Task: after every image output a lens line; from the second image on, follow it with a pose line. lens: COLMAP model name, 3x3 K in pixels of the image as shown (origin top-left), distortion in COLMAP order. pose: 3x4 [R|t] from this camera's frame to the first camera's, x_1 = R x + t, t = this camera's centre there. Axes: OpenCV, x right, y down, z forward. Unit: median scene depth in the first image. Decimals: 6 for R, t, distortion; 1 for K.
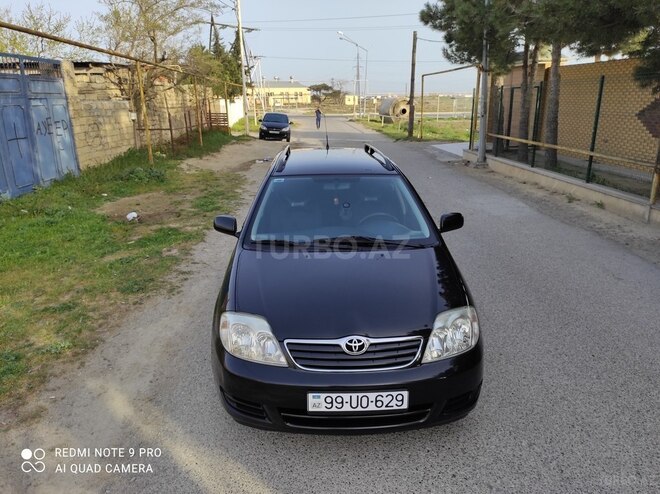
lens RADIAL K [[480.6, 0, 327.9], [0, 480.6, 249.2], [0, 0, 1]] dist [0.058245, -0.065419]
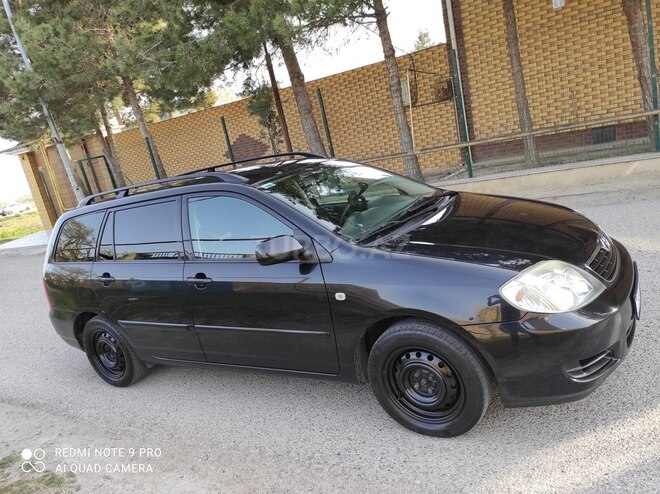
lens RADIAL K [[480.6, 0, 327.9], [0, 480.6, 249.2], [0, 0, 1]] dist [0.058245, -0.065419]
pose [[0.537808, -0.294926, 0.789798, -0.456263], [0.430046, 0.901740, 0.043891, -0.032313], [-0.725137, 0.316044, 0.611795, 0.360672]]
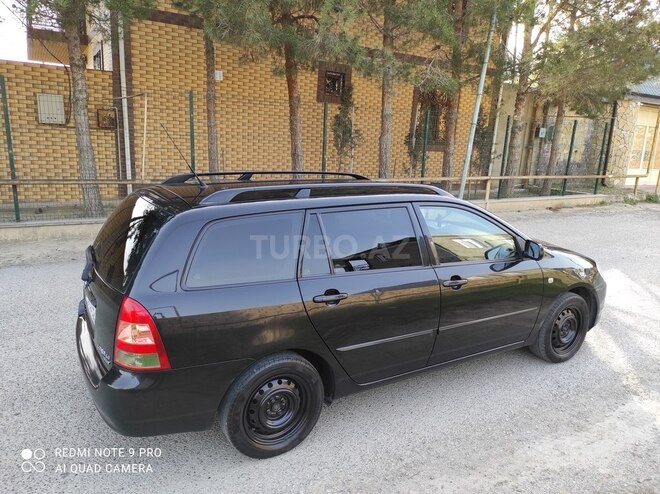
lens RADIAL K [[480.6, 0, 327.9], [0, 480.6, 249.2], [0, 0, 1]] dist [0.058245, -0.065419]
pose [[-0.474964, -0.209076, 0.854808, -0.532500], [0.221622, 0.911639, 0.346118, -0.297540], [-0.851641, 0.353838, -0.386660, 1.107615]]
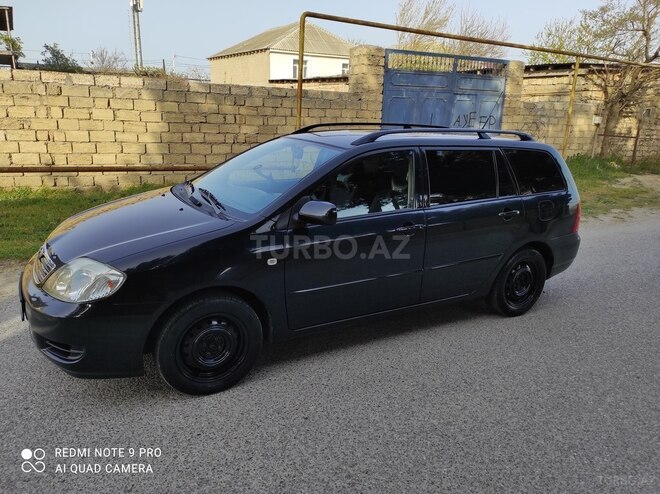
lens RADIAL K [[480.6, 0, 327.9], [0, 480.6, 249.2], [0, 0, 1]] dist [0.058245, -0.065419]
pose [[0.465525, 0.274317, -0.841449, 0.580524], [-0.297935, 0.943835, 0.142865, -0.070897], [0.833380, 0.184190, 0.521107, 0.421711]]
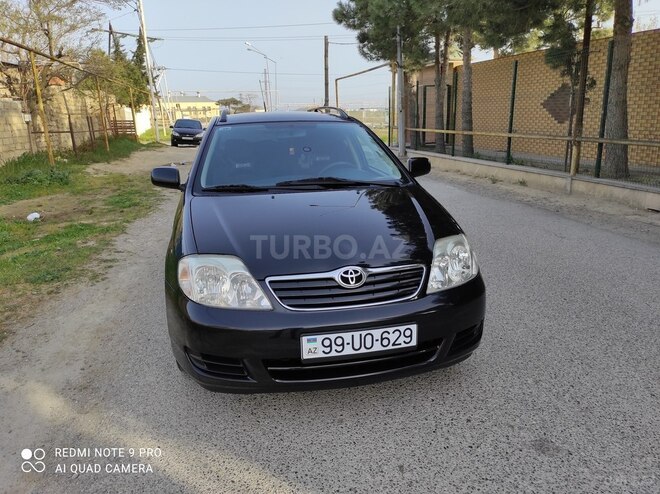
lens RADIAL K [[480.6, 0, 327.9], [0, 480.6, 249.2], [0, 0, 1]] dist [0.058245, -0.065419]
pose [[0.983986, -0.059393, 0.168061, -0.053636], [0.064083, 0.997688, -0.022615, 0.073336], [-0.166329, 0.033022, 0.985517, 0.077653]]
